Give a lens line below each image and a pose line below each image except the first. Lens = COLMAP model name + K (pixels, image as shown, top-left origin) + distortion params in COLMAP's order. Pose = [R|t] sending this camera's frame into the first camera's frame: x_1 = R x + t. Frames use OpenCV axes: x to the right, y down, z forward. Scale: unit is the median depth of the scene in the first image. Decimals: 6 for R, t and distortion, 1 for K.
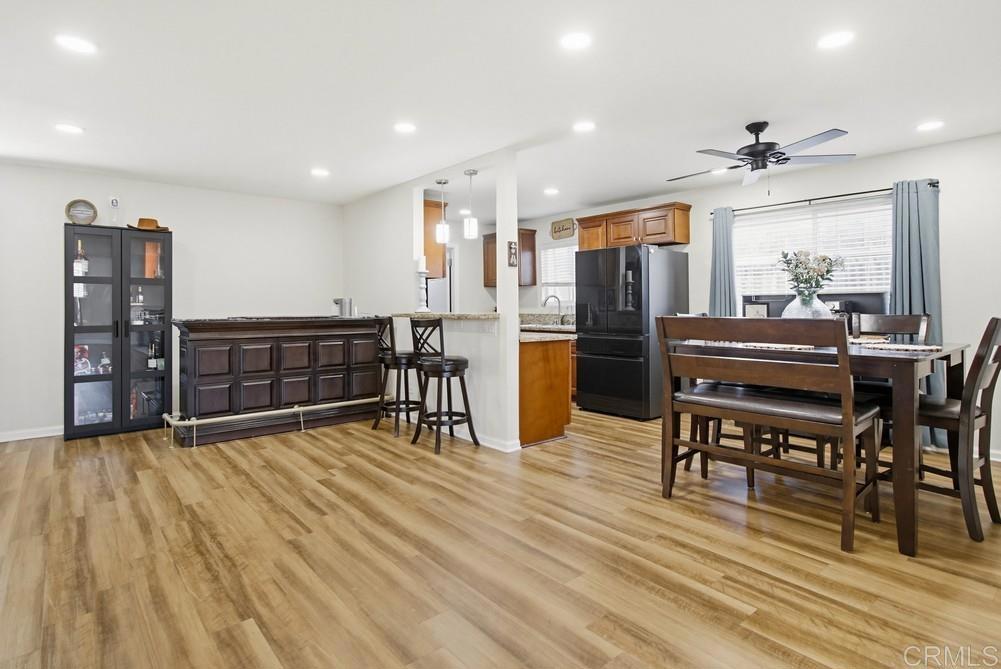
lens RADIAL K [[533.9, 0, 494.4], [0, 533.9, 305.6], [0, 0, 1]] dist [-0.003246, -0.000177]
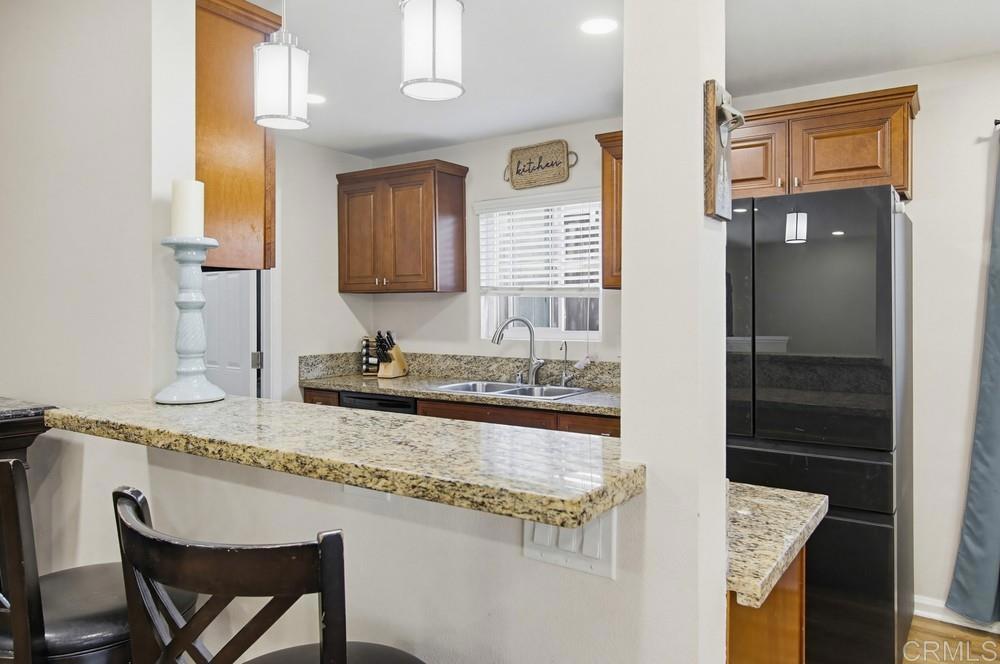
lens RADIAL K [[688.4, 0, 499.5], [0, 688.4, 311.6], [0, 0, 1]] dist [0.003474, -0.000894]
pose [[0.957611, 0.006221, 0.287998, -0.064863], [-0.006216, 0.999980, -0.000933, -0.022421], [-0.287998, -0.000897, 0.957631, 0.472729]]
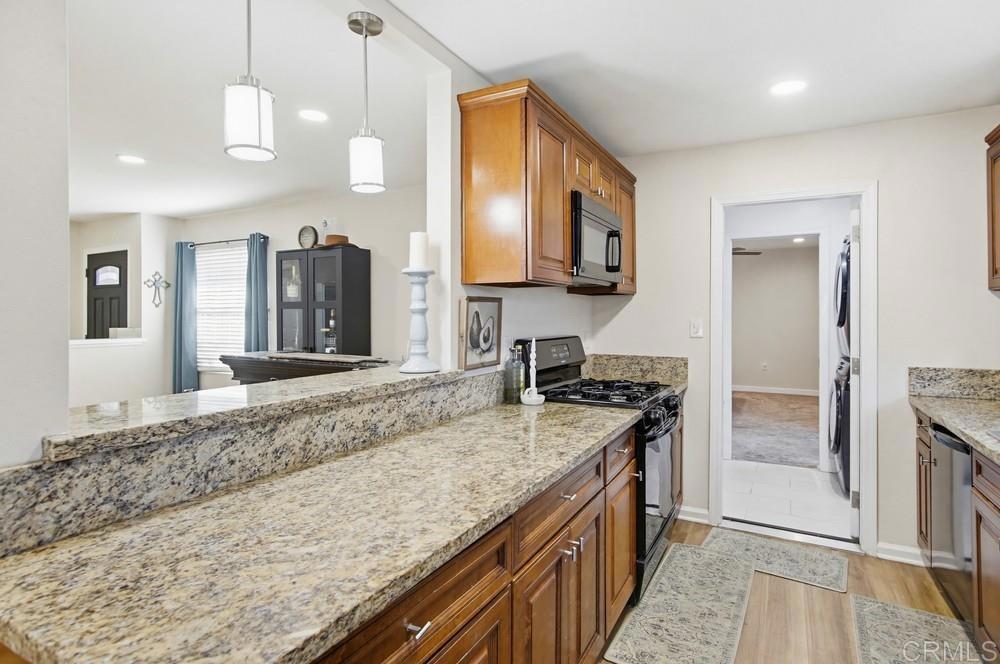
lens RADIAL K [[517.1, 0, 499.0], [0, 517.1, 314.0], [0, 0, 1]] dist [-0.003218, 0.000540]
pose [[0.387129, 0.000542, -0.922025, 0.181819], [-0.000959, 1.000000, 0.000185, -0.022607], [0.922025, 0.000813, 0.387129, 0.666043]]
